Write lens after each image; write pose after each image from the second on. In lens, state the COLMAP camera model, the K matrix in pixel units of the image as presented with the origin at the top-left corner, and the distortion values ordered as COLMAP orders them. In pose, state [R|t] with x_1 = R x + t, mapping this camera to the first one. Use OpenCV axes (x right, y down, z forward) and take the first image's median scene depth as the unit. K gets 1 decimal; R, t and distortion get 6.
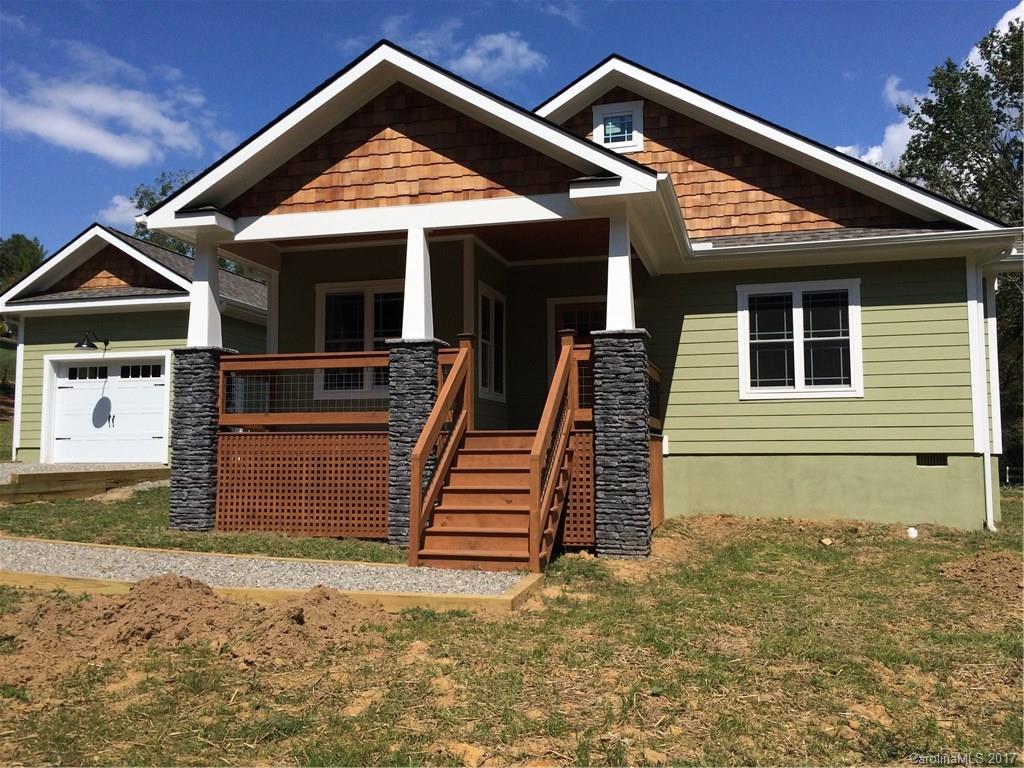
lens RADIAL K [[879.1, 0, 509.8], [0, 879.1, 386.6], [0, 0, 1]] dist [0.083158, -0.110894]
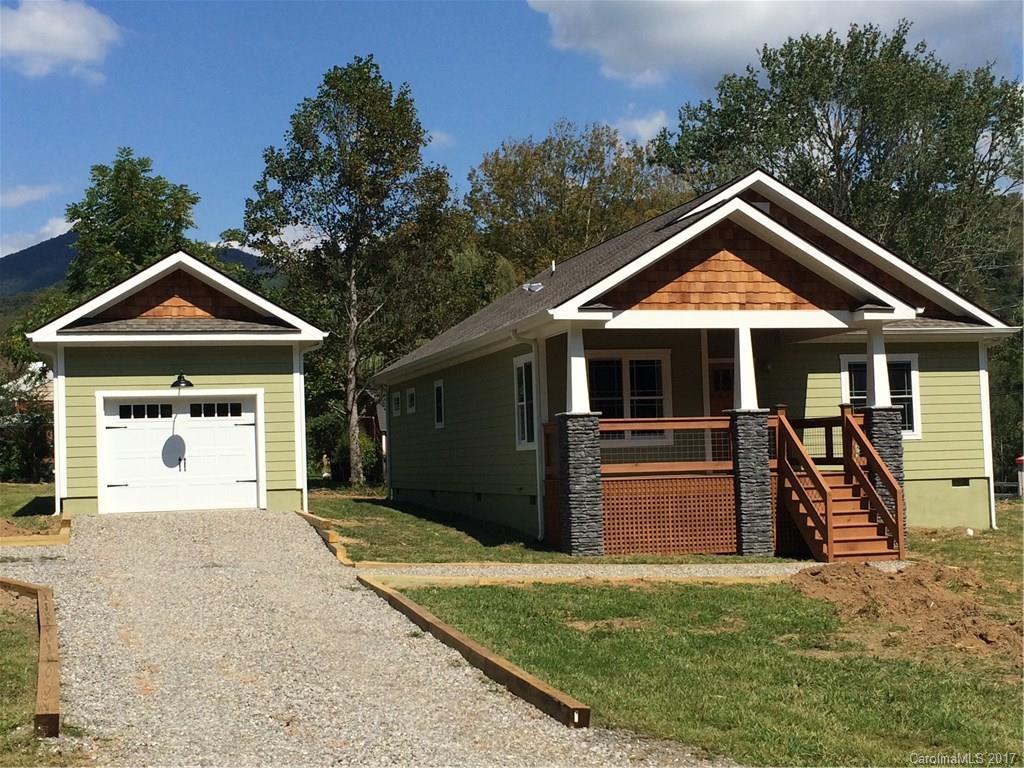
lens RADIAL K [[1449.4, 0, 520.5], [0, 1449.4, 387.3], [0, 0, 1]] dist [0.052584, 0.000000]
pose [[0.862402, 0.001762, 0.506221, -1.489913], [-0.012235, 0.999774, 0.017363, -0.116028], [-0.506076, -0.021167, 0.862229, -0.748446]]
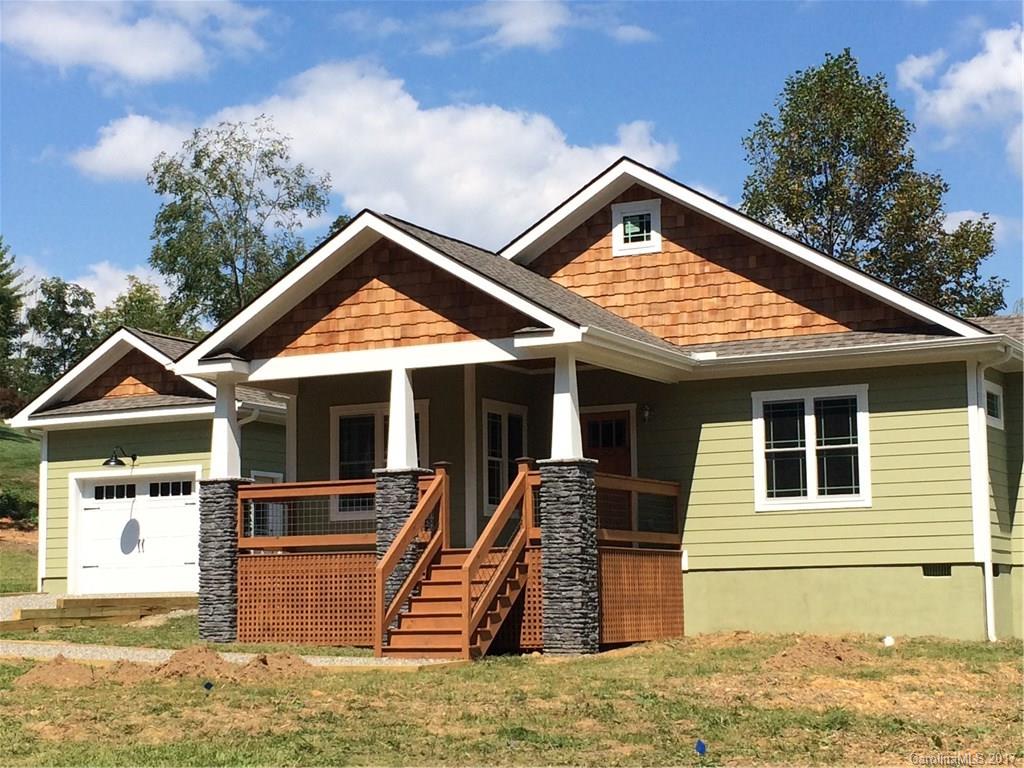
lens RADIAL K [[1826.7, 0, 516.6], [0, 1826.7, 389.4], [0, 0, 1]] dist [0.037746, 0.000000]
pose [[0.978780, -0.036191, -0.201691, 0.484509], [0.028200, 0.998705, -0.042352, -0.048327], [0.202963, 0.035766, 0.978533, -1.184104]]
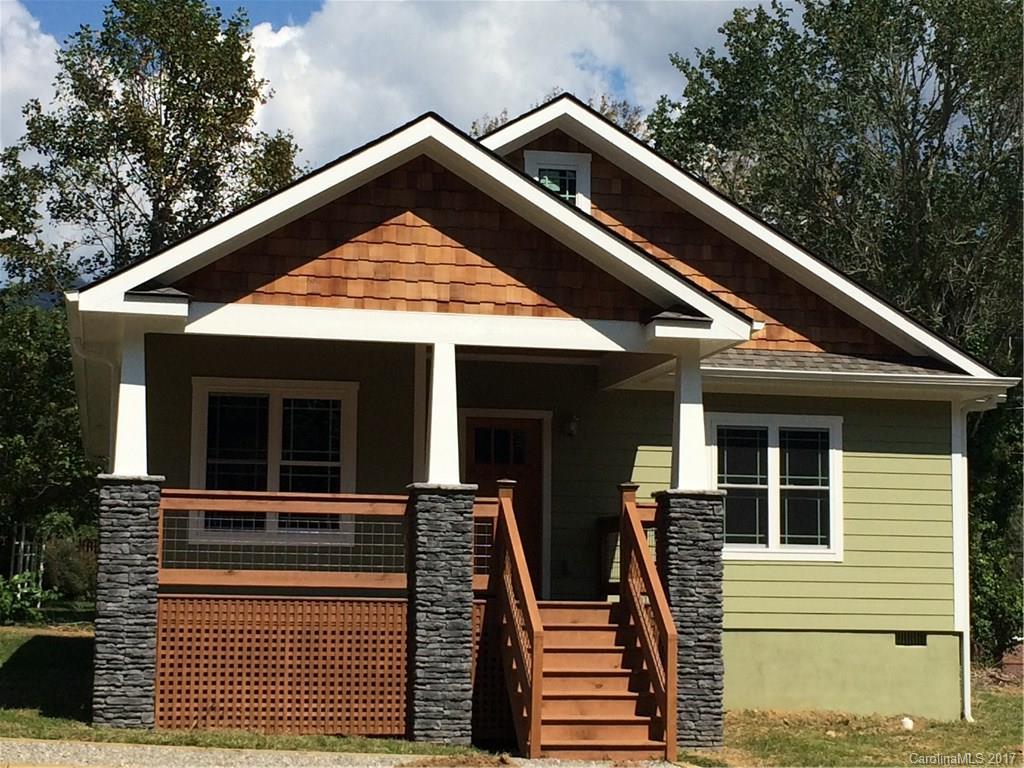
lens RADIAL K [[2045.4, 0, 516.9], [0, 2045.4, 387.3], [0, 0, 1]] dist [0.037845, 0.000000]
pose [[0.894983, 0.063041, 0.441623, -0.823021], [-0.050053, 0.997904, -0.041014, -0.064355], [-0.443283, 0.014602, 0.896263, -0.652484]]
